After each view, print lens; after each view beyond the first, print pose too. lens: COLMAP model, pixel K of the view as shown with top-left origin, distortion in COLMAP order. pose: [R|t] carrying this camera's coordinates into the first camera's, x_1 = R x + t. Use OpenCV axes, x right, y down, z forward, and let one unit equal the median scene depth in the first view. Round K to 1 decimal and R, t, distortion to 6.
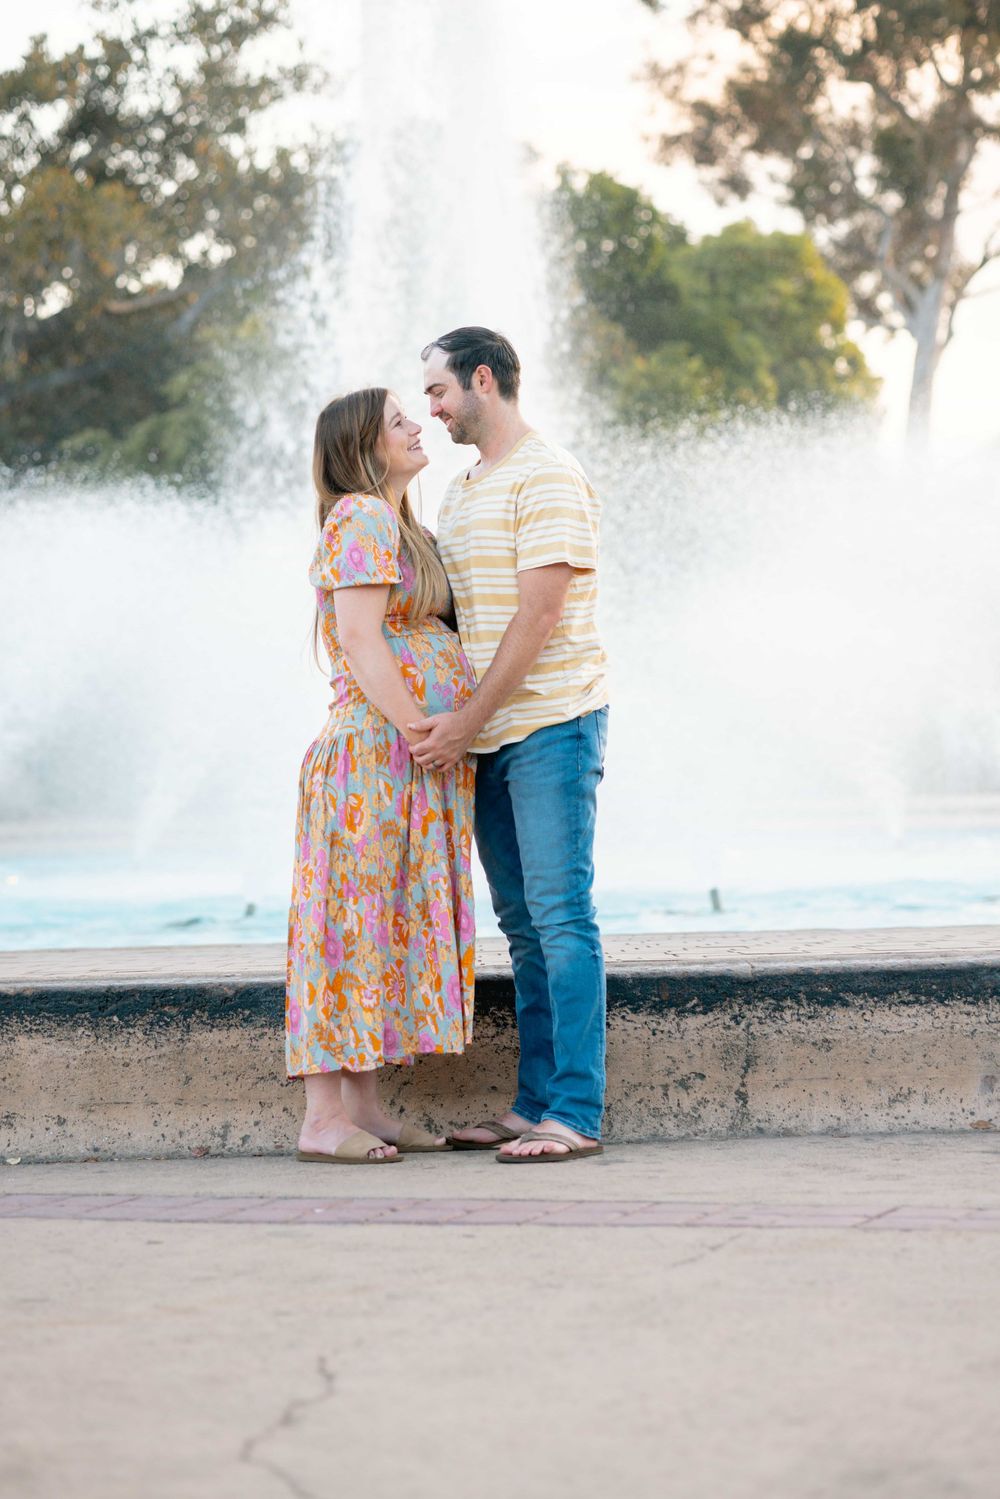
lens RADIAL K [[3567.5, 0, 500.0], [0, 3567.5, 749.5], [0, 0, 1]] dist [-0.091346, -0.174039]
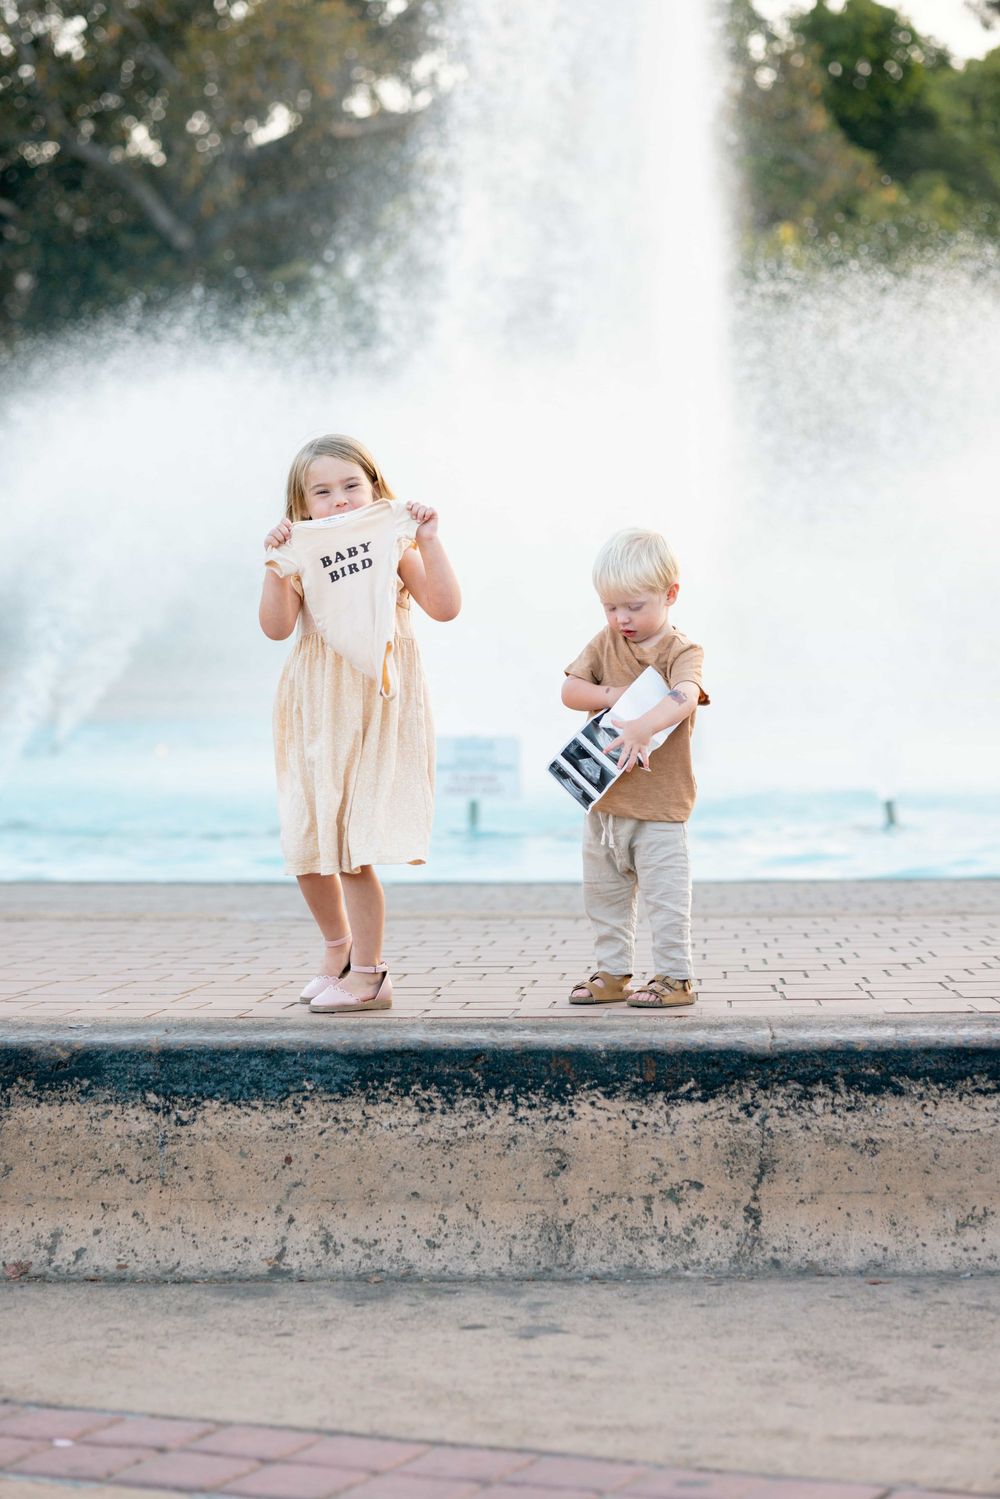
lens RADIAL K [[3567.5, 0, 500.0], [0, 3567.5, 749.5], [0, 0, 1]] dist [-0.091346, -0.174039]
pose [[0.996948, 0.018106, -0.075939, 0.069803], [-0.014429, 0.998709, 0.048695, -0.032694], [0.076722, -0.047451, 0.995923, 0.273161]]
